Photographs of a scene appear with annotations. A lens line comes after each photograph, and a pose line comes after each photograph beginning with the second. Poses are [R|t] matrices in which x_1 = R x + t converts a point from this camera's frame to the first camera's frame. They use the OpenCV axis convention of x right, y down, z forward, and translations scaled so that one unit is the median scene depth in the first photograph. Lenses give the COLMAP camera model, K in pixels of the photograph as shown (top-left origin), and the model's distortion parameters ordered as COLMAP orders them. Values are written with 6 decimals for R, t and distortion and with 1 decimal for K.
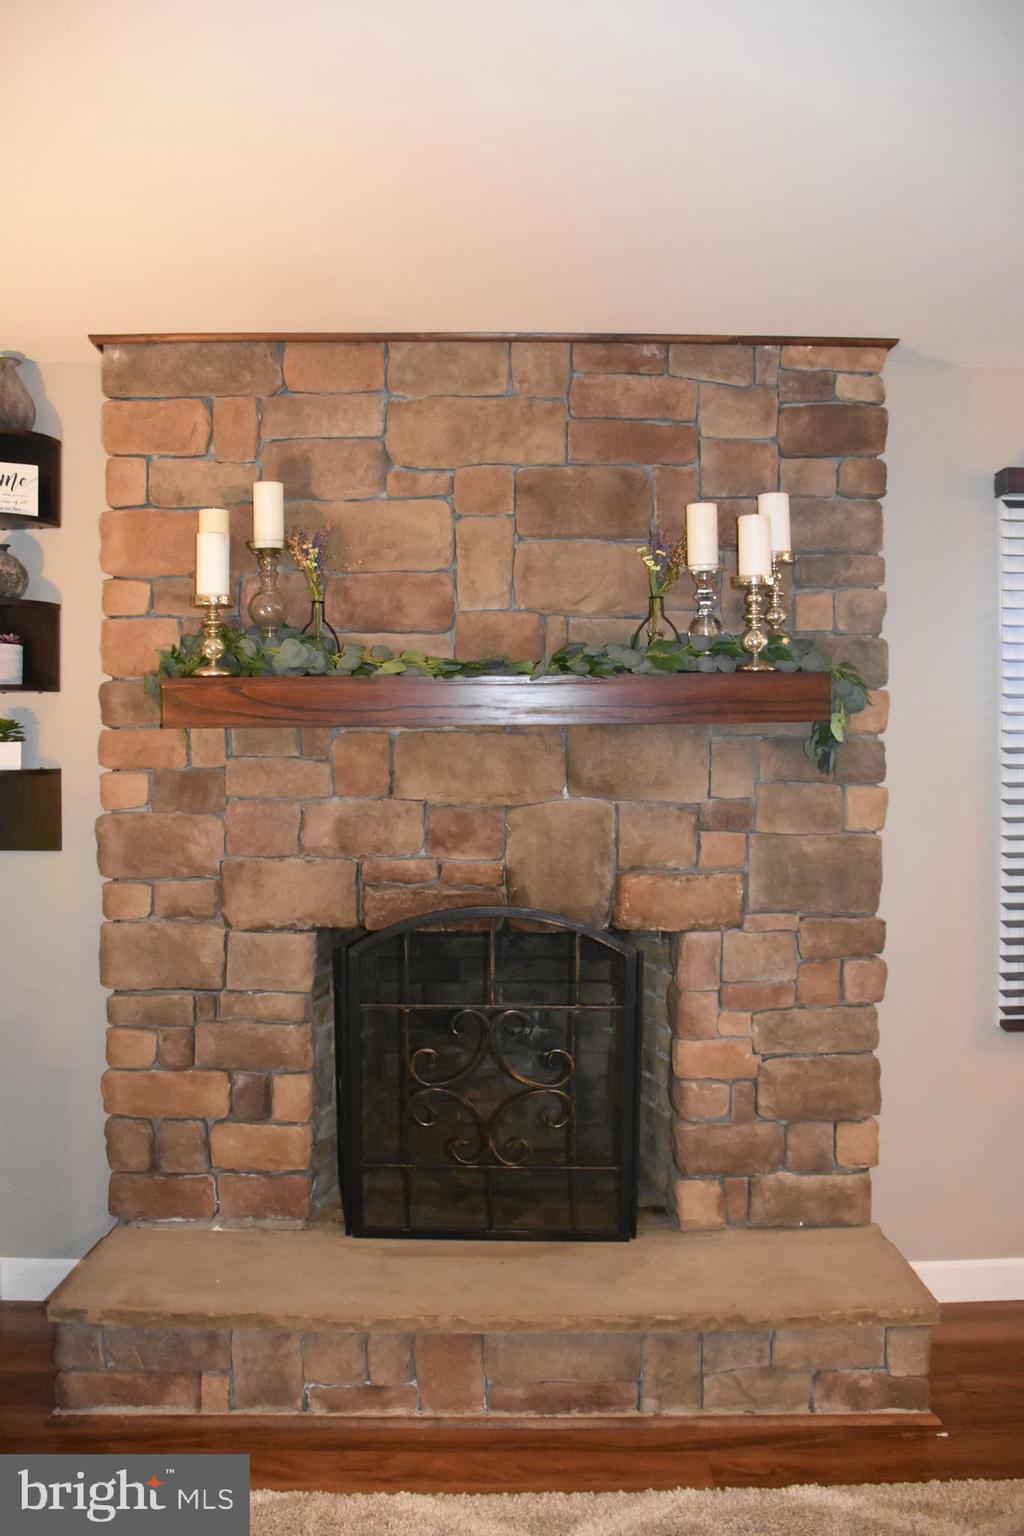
lens RADIAL K [[1196.8, 0, 512.0], [0, 1196.8, 768.0], [0, 0, 1]] dist [-0.153338, 0.108252]
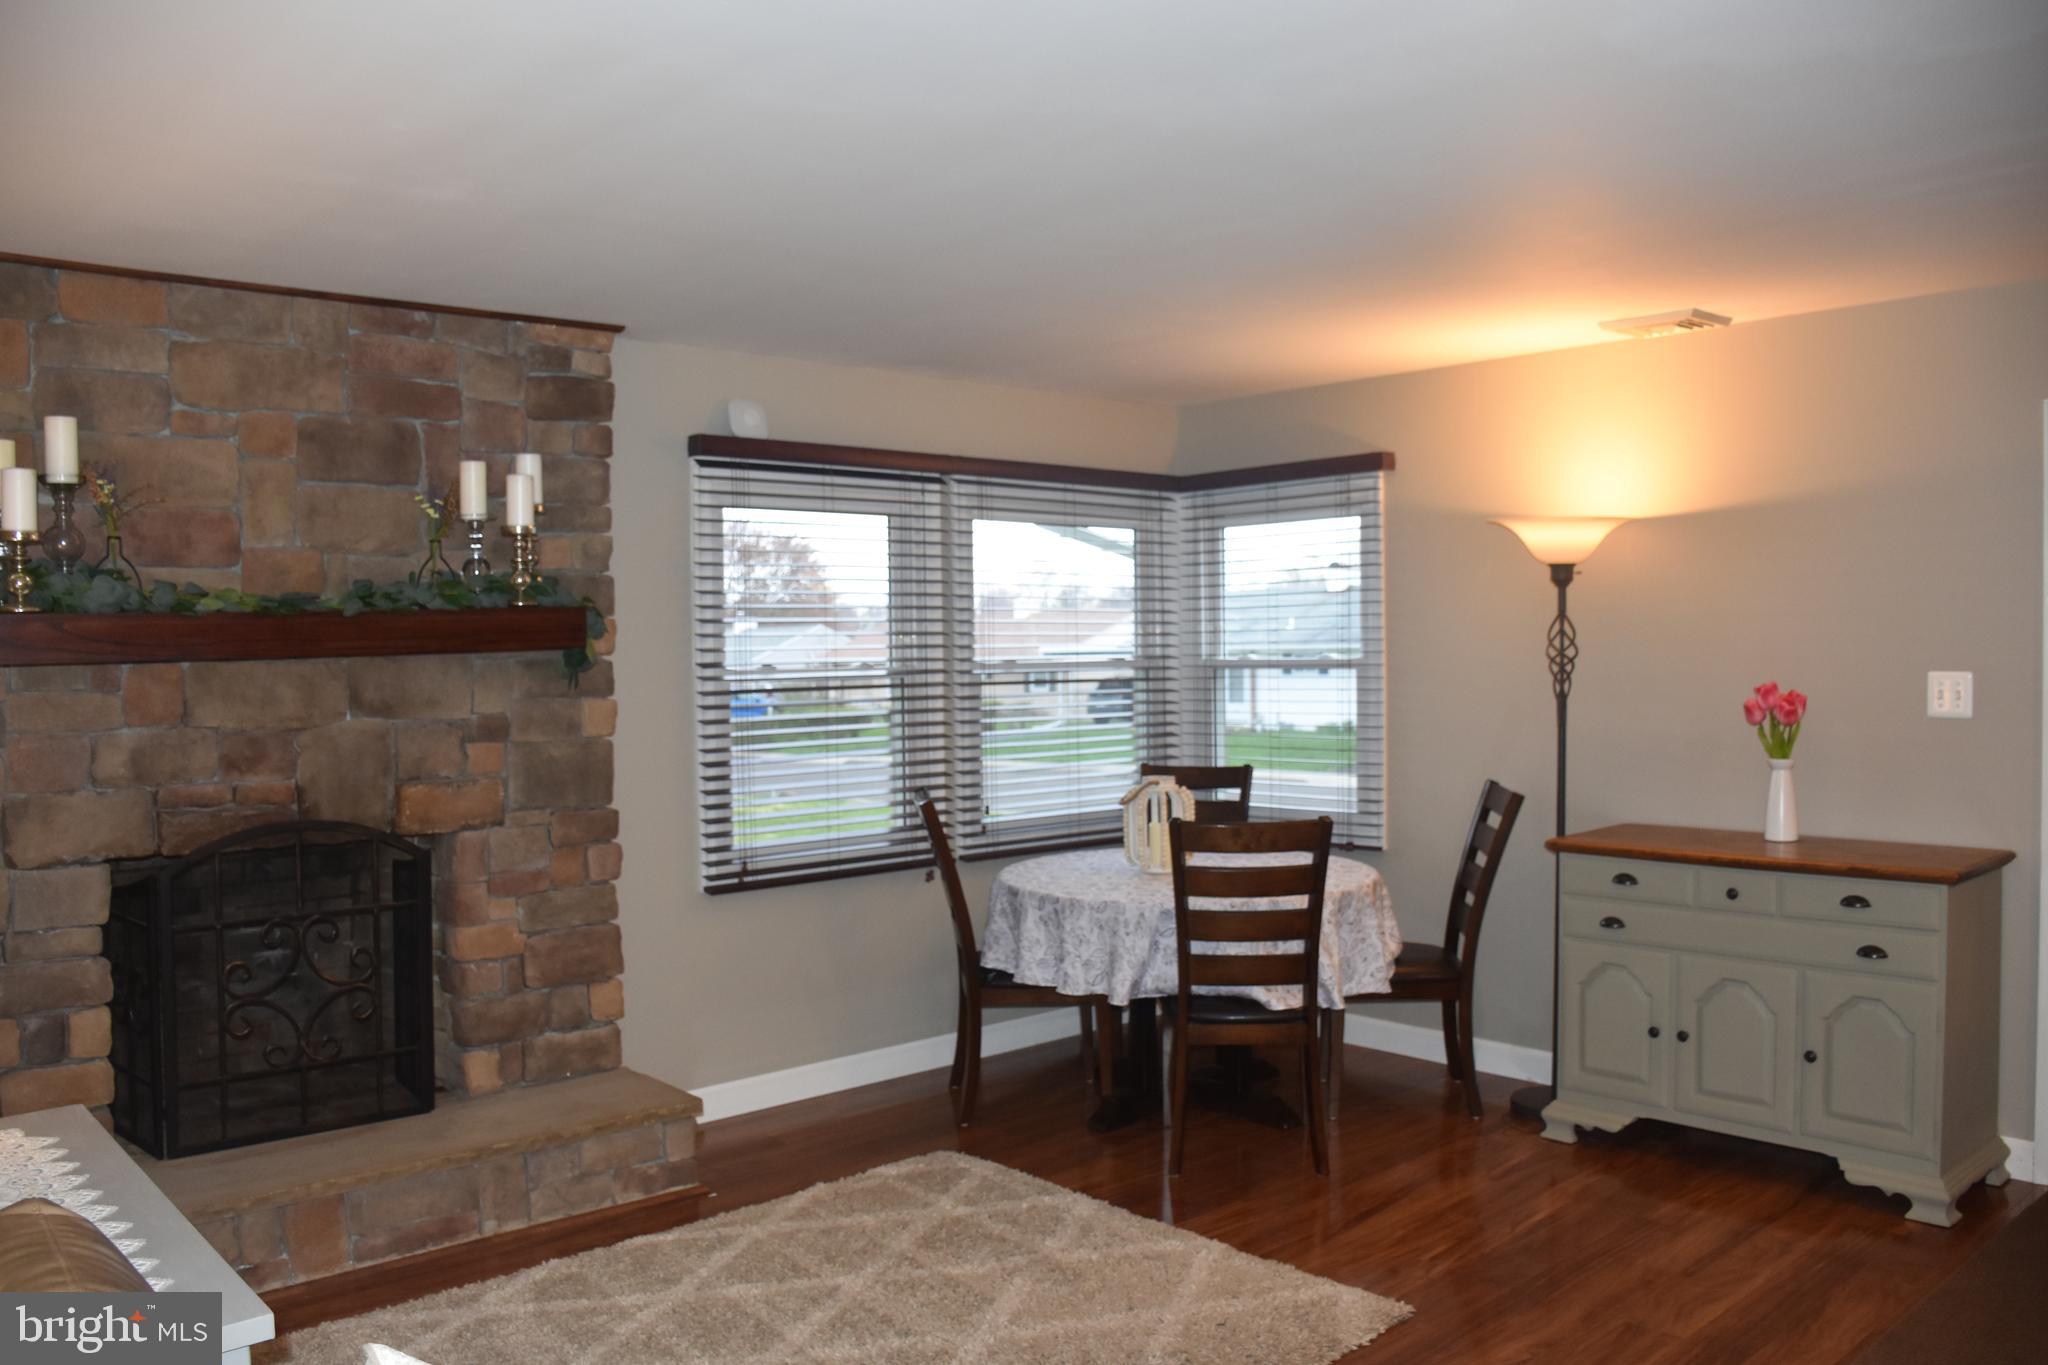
lens RADIAL K [[1595.7, 0, 1024.0], [0, 1595.7, 682.5], [0, 0, 1]] dist [-0.153338, 0.108252]
pose [[0.748749, -0.030459, 0.662154, -0.439970], [0.026079, 0.999524, 0.016488, -0.016110], [-0.662341, 0.004923, 0.749186, -0.486925]]
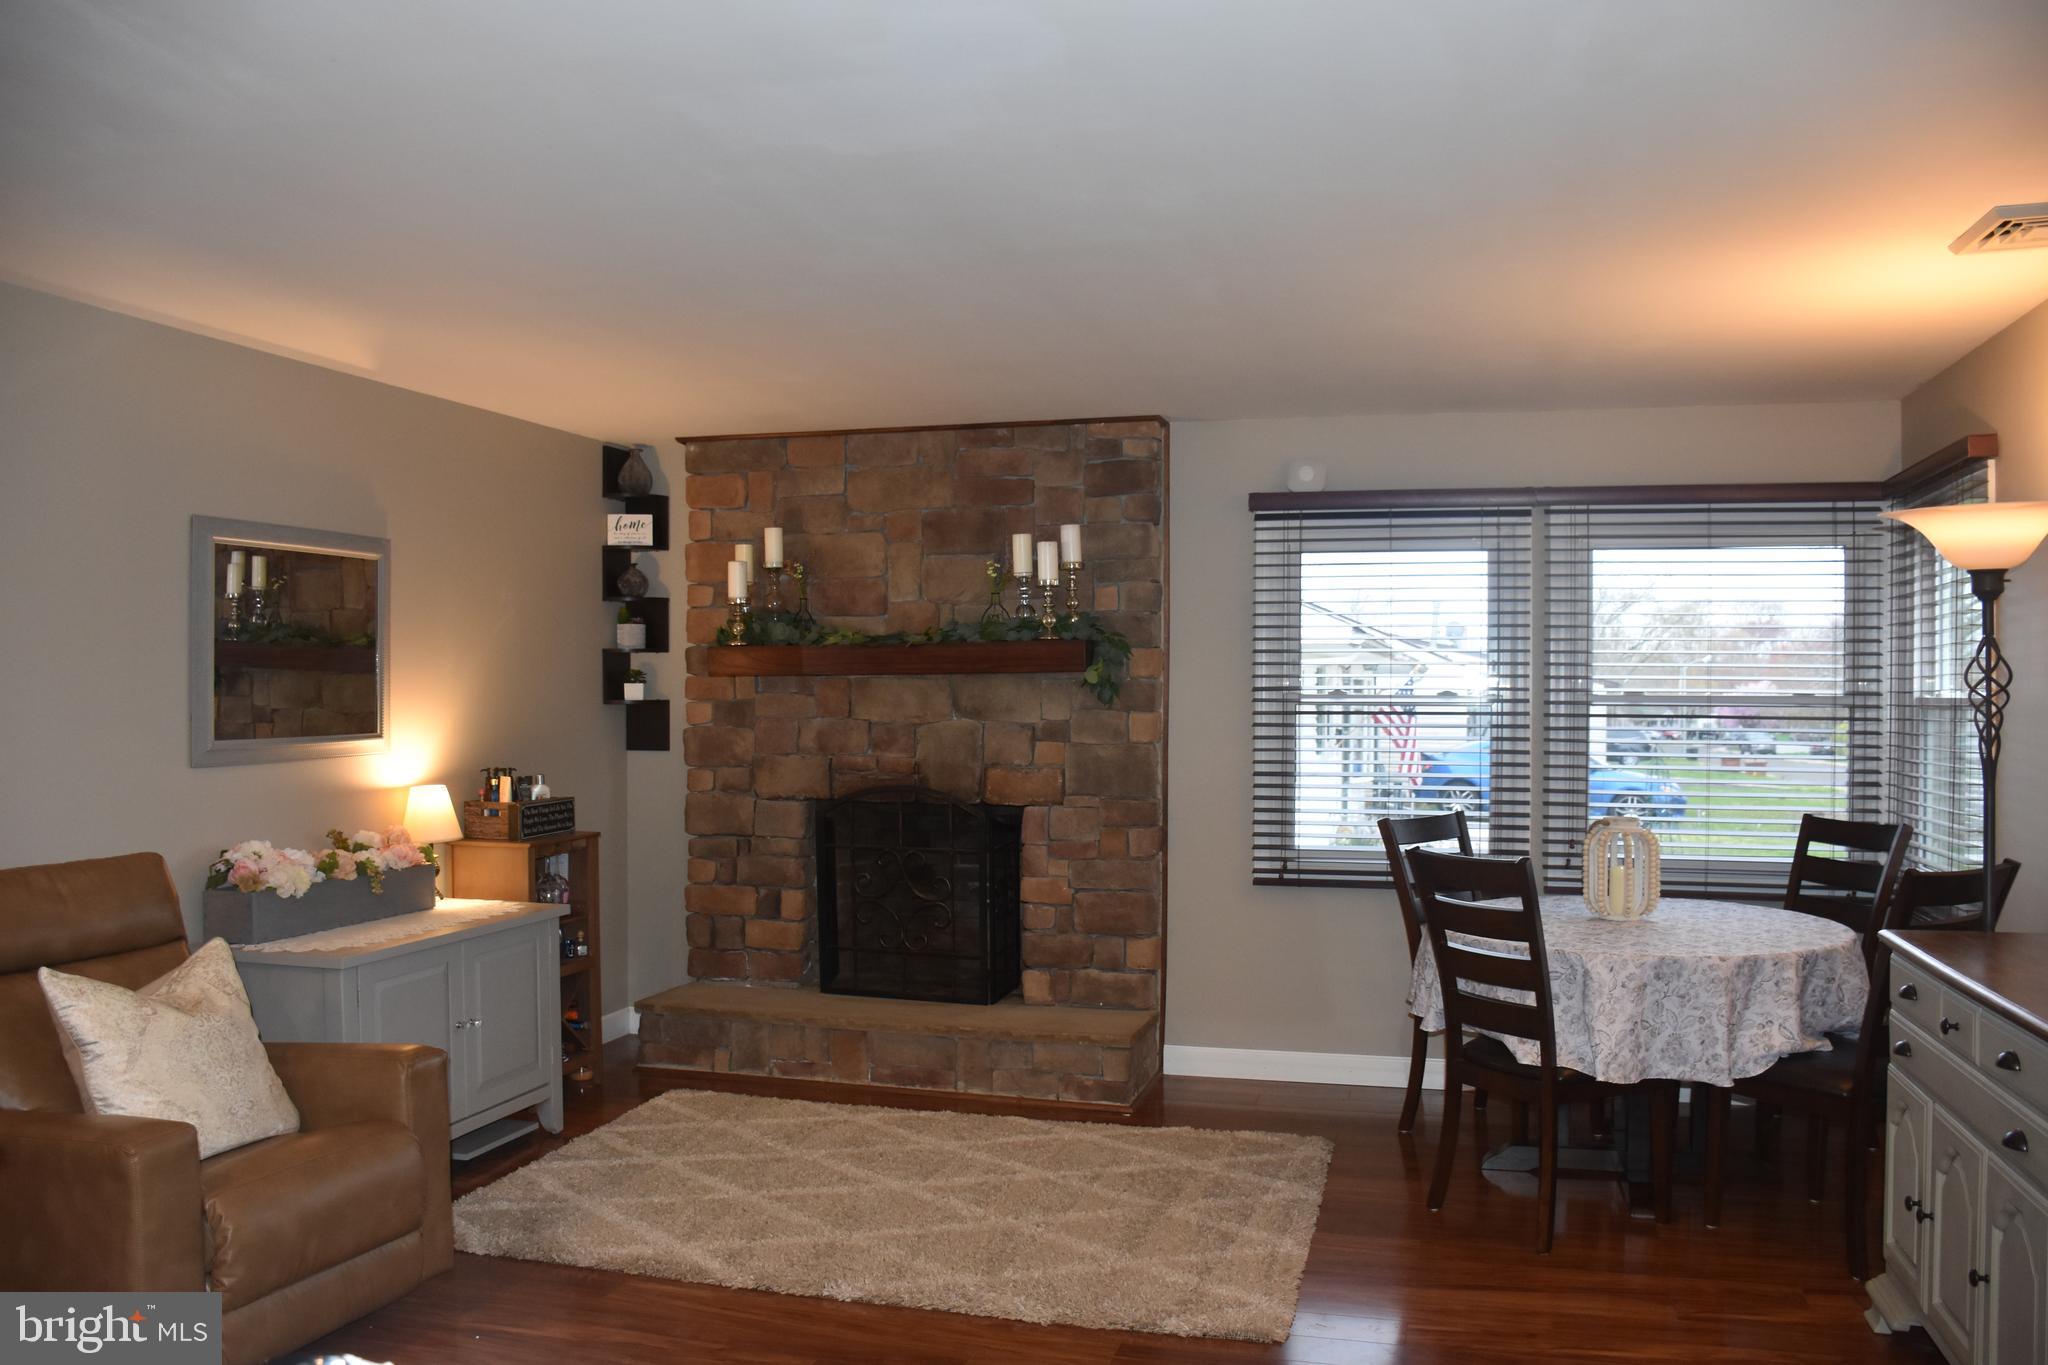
lens RADIAL K [[1595.7, 0, 1024.0], [0, 1595.7, 682.5], [0, 0, 1]] dist [-0.153338, 0.108252]
pose [[0.959824, -0.000728, -0.280603, 0.731327], [-0.004185, 0.999848, -0.016907, 0.012133], [0.280573, 0.017402, 0.959675, -1.004474]]
